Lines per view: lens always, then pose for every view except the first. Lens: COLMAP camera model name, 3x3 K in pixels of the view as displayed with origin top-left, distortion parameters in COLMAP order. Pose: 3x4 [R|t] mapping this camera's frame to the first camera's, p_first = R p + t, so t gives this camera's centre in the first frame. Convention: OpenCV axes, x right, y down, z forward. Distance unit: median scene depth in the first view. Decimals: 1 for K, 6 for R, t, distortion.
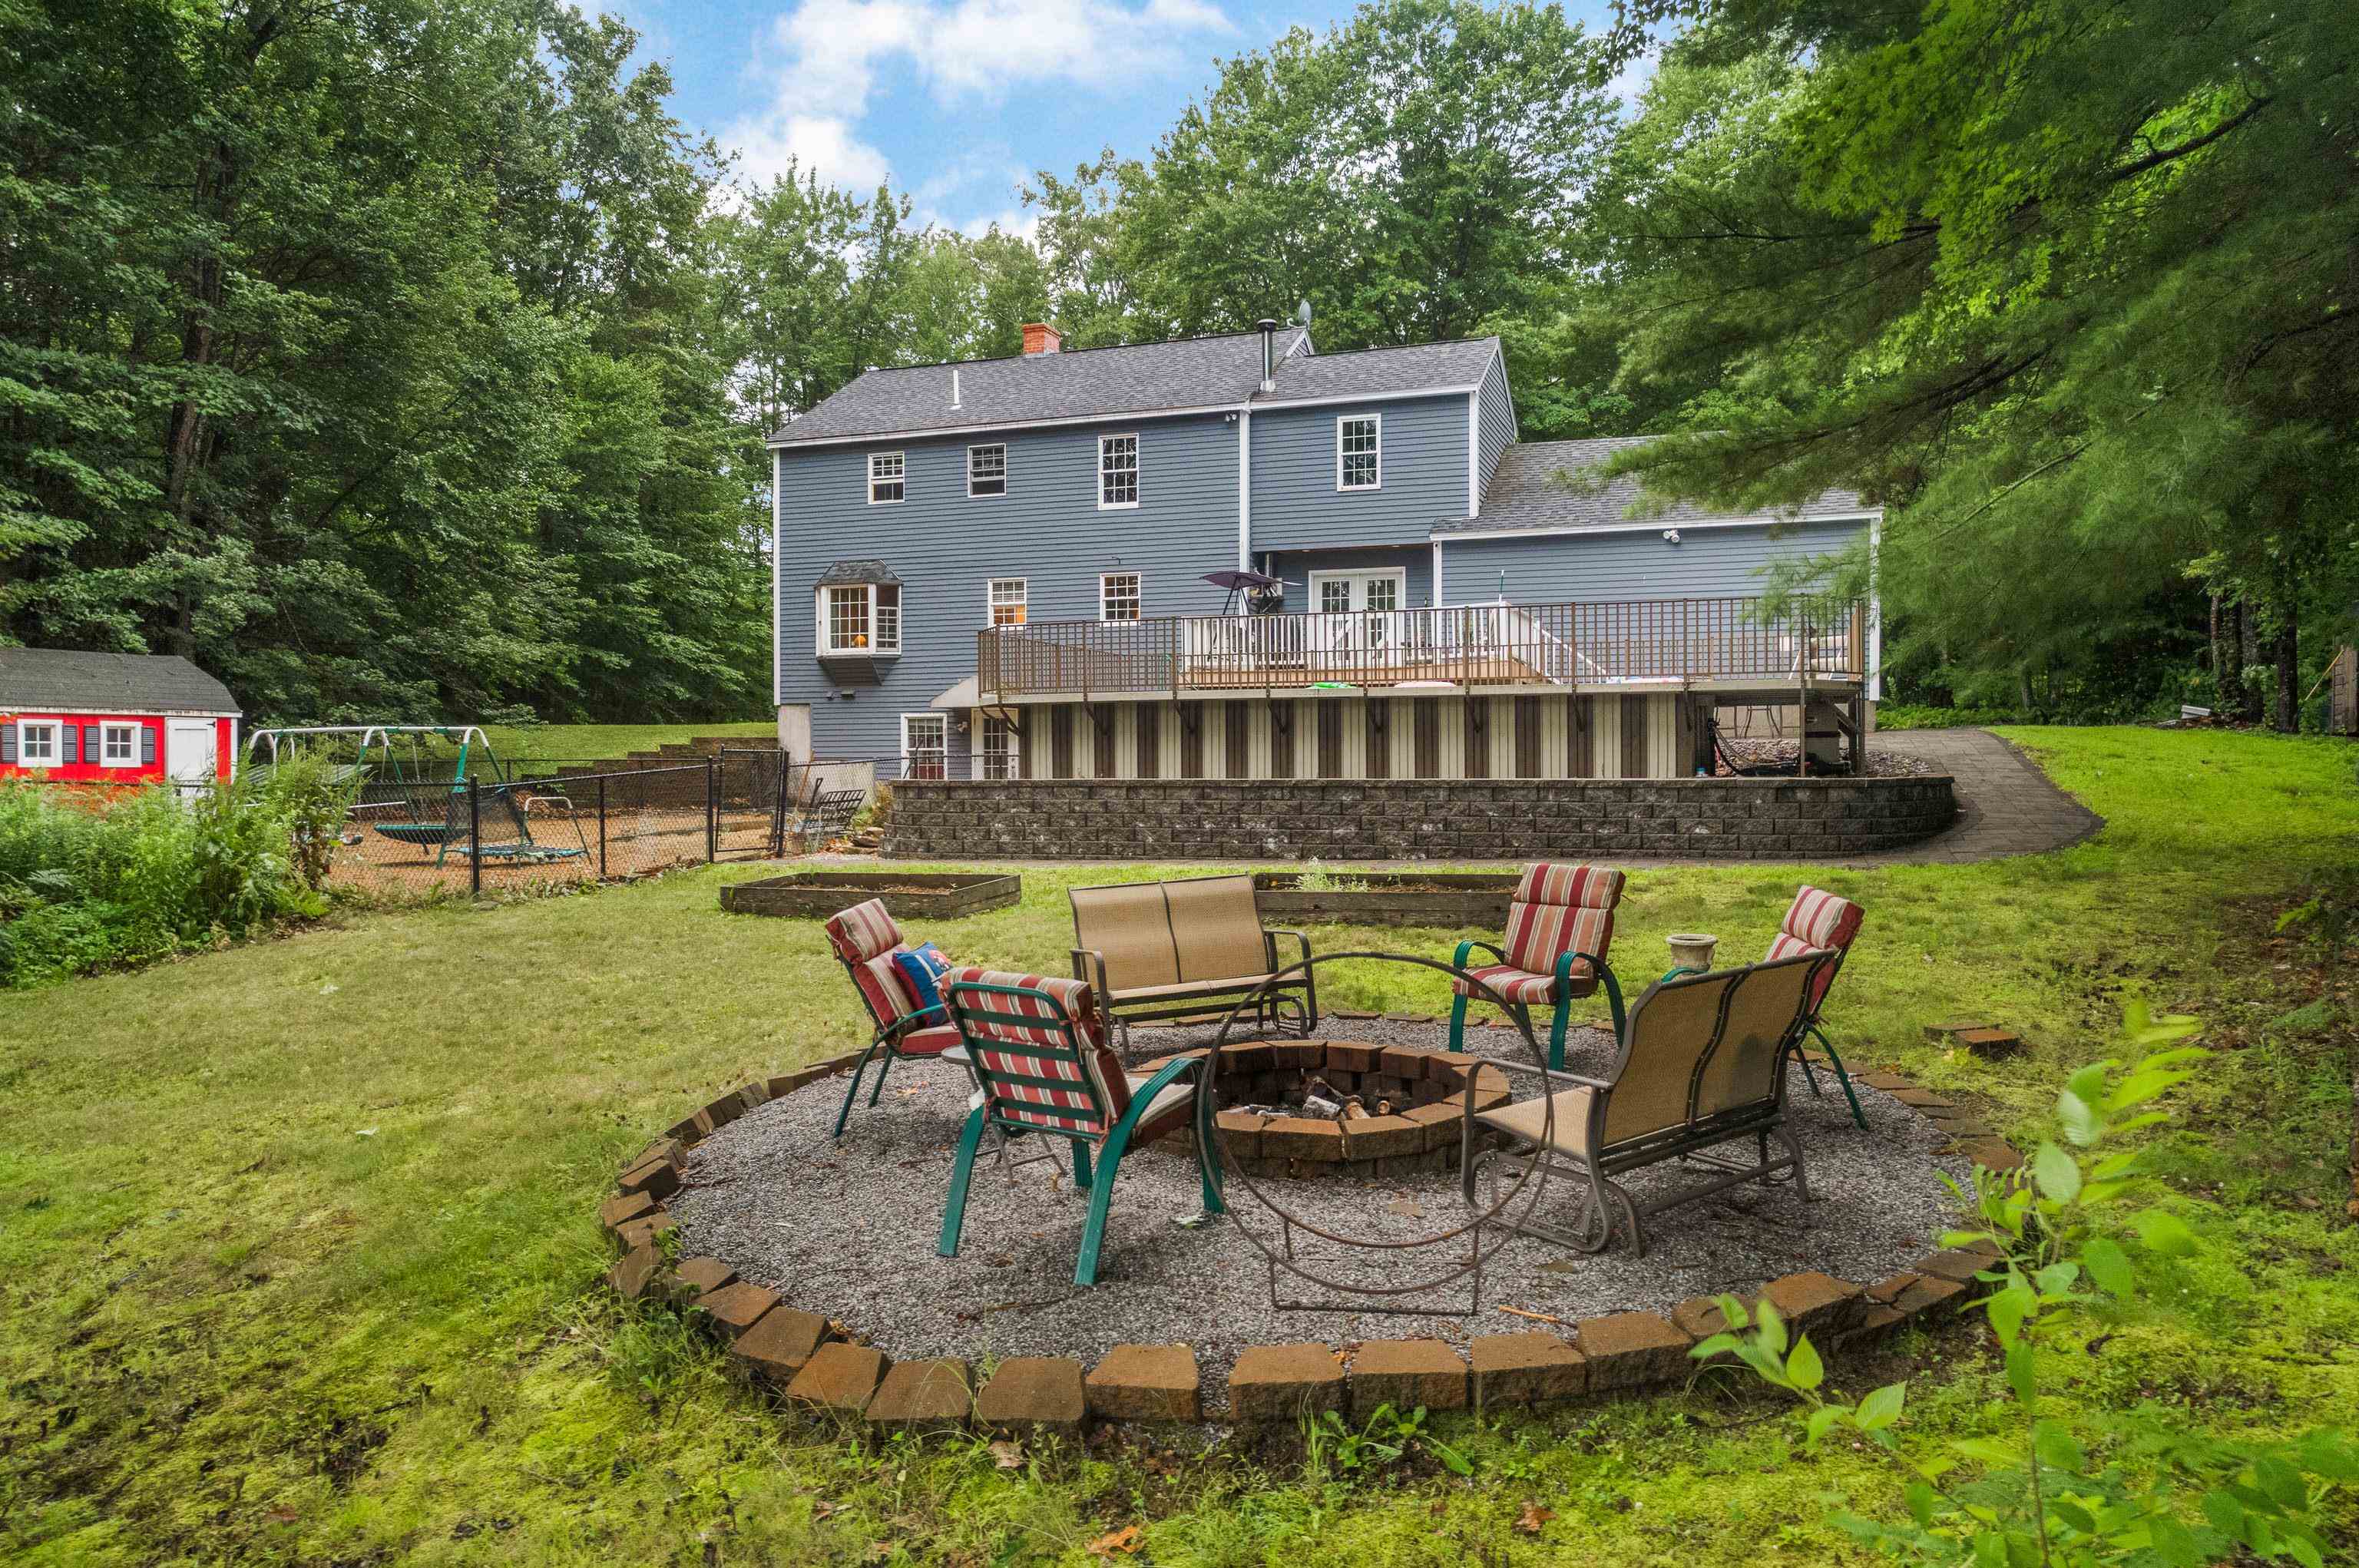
lens RADIAL K [[1631.6, 0, 1168.7], [0, 1631.6, 777.6], [0, 0, 1]] dist [-0.000887, 0.002246]
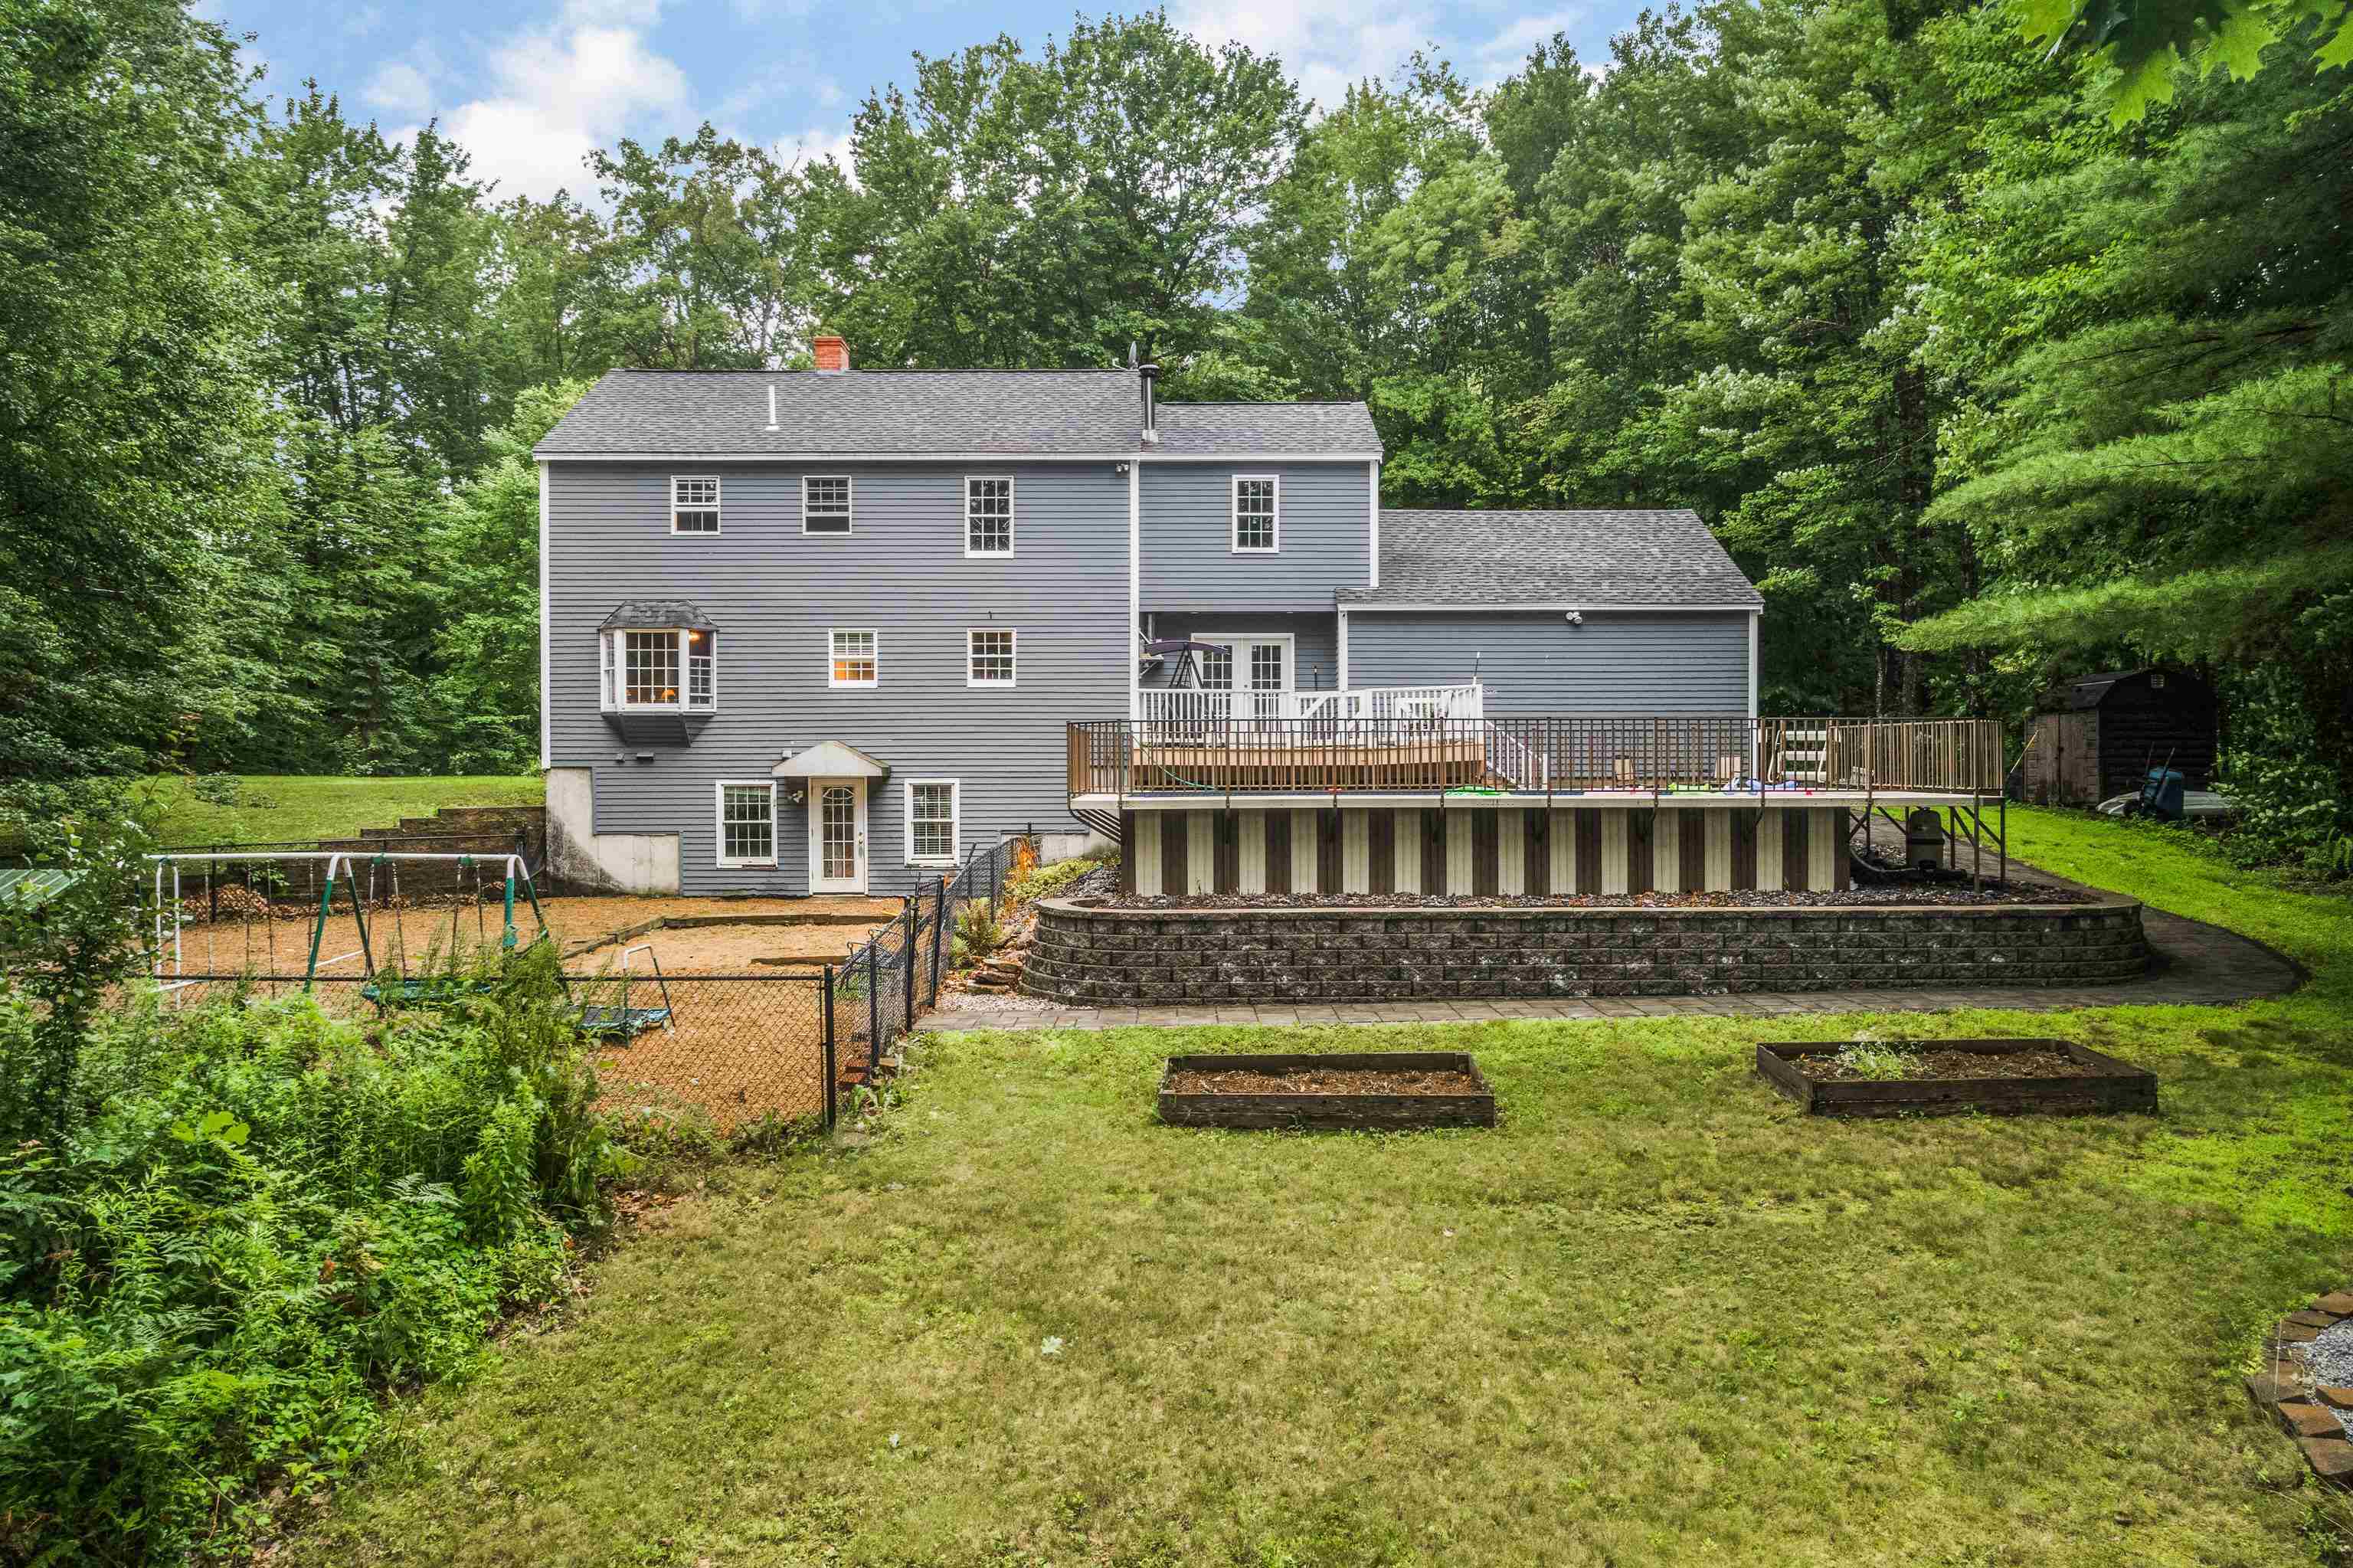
lens RADIAL K [[1627.5, 0, 1165.7], [0, 1627.5, 777.6], [0, 0, 1]] dist [-0.000887, 0.002246]
pose [[0.932159, -0.002733, 0.362038, -0.267332], [0.003046, 0.999995, -0.000294, -0.041903], [-0.362035, 0.001377, 0.932163, 0.120973]]
